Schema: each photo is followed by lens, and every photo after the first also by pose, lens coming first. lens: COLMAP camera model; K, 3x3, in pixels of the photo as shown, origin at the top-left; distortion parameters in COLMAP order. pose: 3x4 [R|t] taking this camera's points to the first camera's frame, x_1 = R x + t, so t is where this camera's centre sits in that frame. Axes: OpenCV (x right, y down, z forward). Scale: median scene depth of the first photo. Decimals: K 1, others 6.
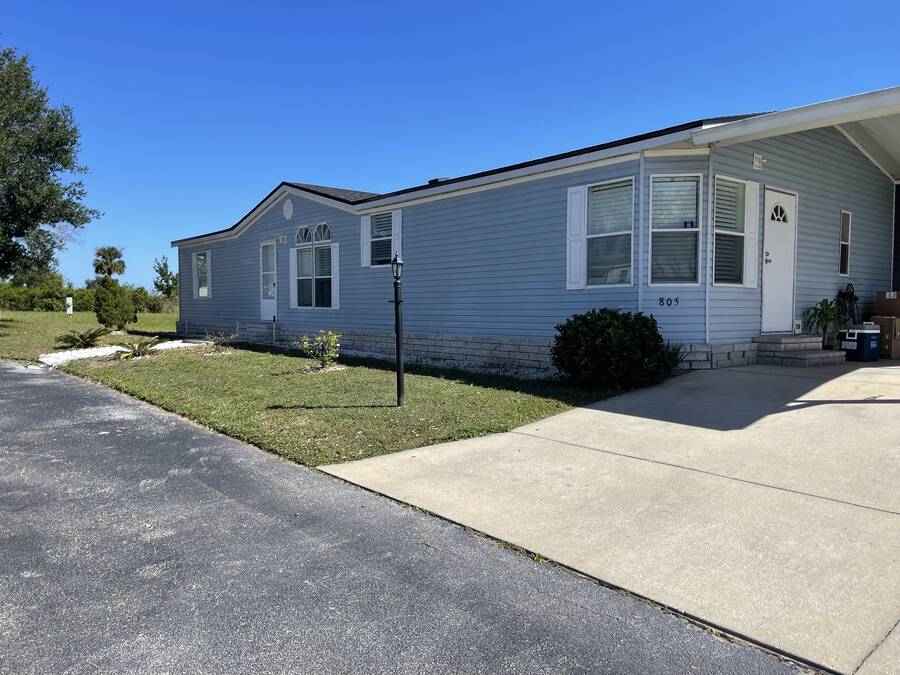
lens RADIAL K [[683.3, 0, 453.2], [0, 683.3, 338.2], [0, 0, 1]] dist [0.089291, -0.135541]
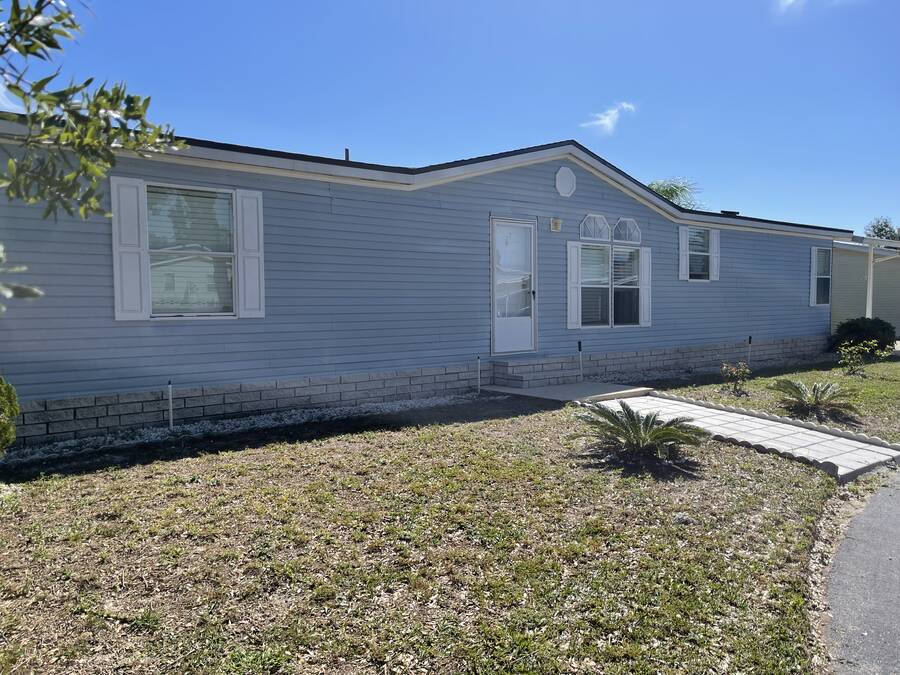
lens RADIAL K [[683.3, 0, 453.2], [0, 683.3, 338.2], [0, 0, 1]] dist [0.089291, -0.135541]
pose [[0.002490, -0.049464, 0.998773, -1.670093], [0.055133, 0.997264, 0.049251, -0.135724], [-0.998476, 0.054942, 0.005210, 2.028090]]
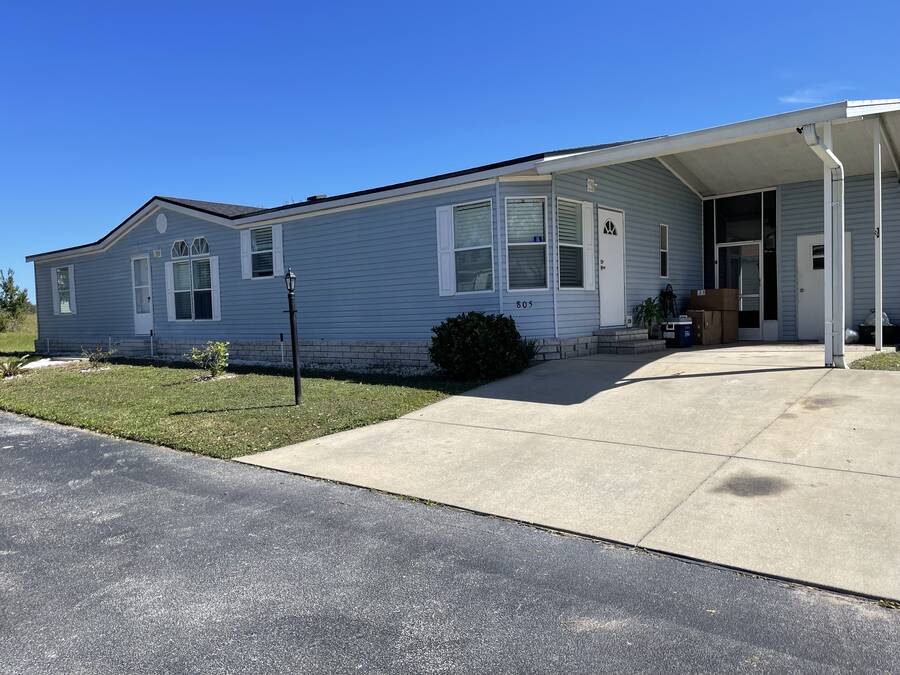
lens RADIAL K [[683.3, 0, 453.2], [0, 683.3, 338.2], [0, 0, 1]] dist [0.089291, -0.135541]
pose [[0.982085, -0.041217, 0.183877, -0.025589], [0.042670, 0.999081, -0.003951, 0.004734], [-0.183546, 0.011726, 0.982941, -0.128390]]
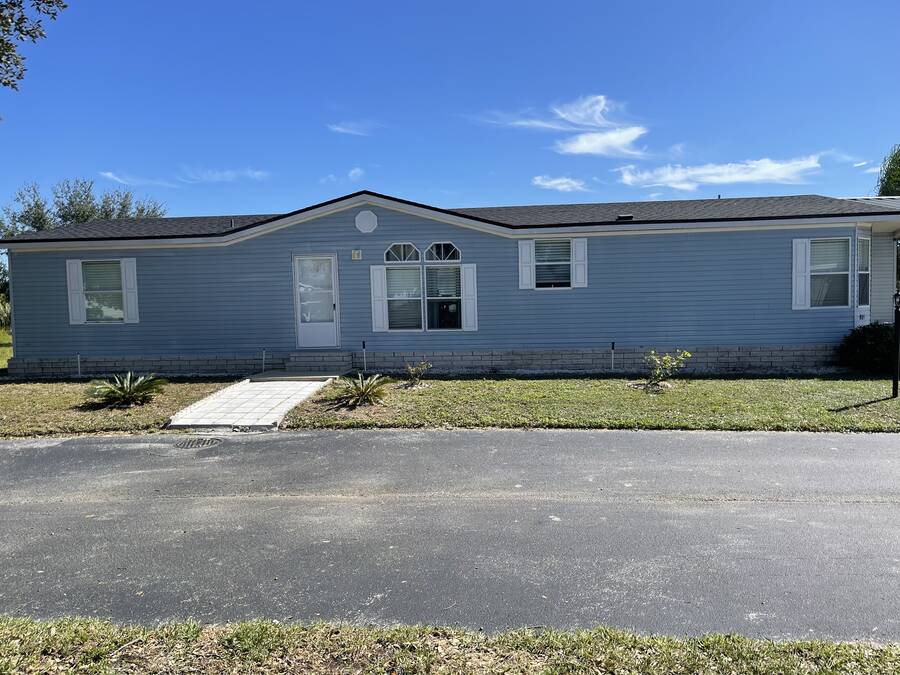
lens RADIAL K [[683.3, 0, 453.2], [0, 683.3, 338.2], [0, 0, 1]] dist [0.089291, -0.135541]
pose [[0.694309, -0.054295, 0.717626, -1.475204], [0.055907, 0.998206, 0.021433, -0.088839], [-0.717502, 0.025239, 0.696099, 0.548123]]
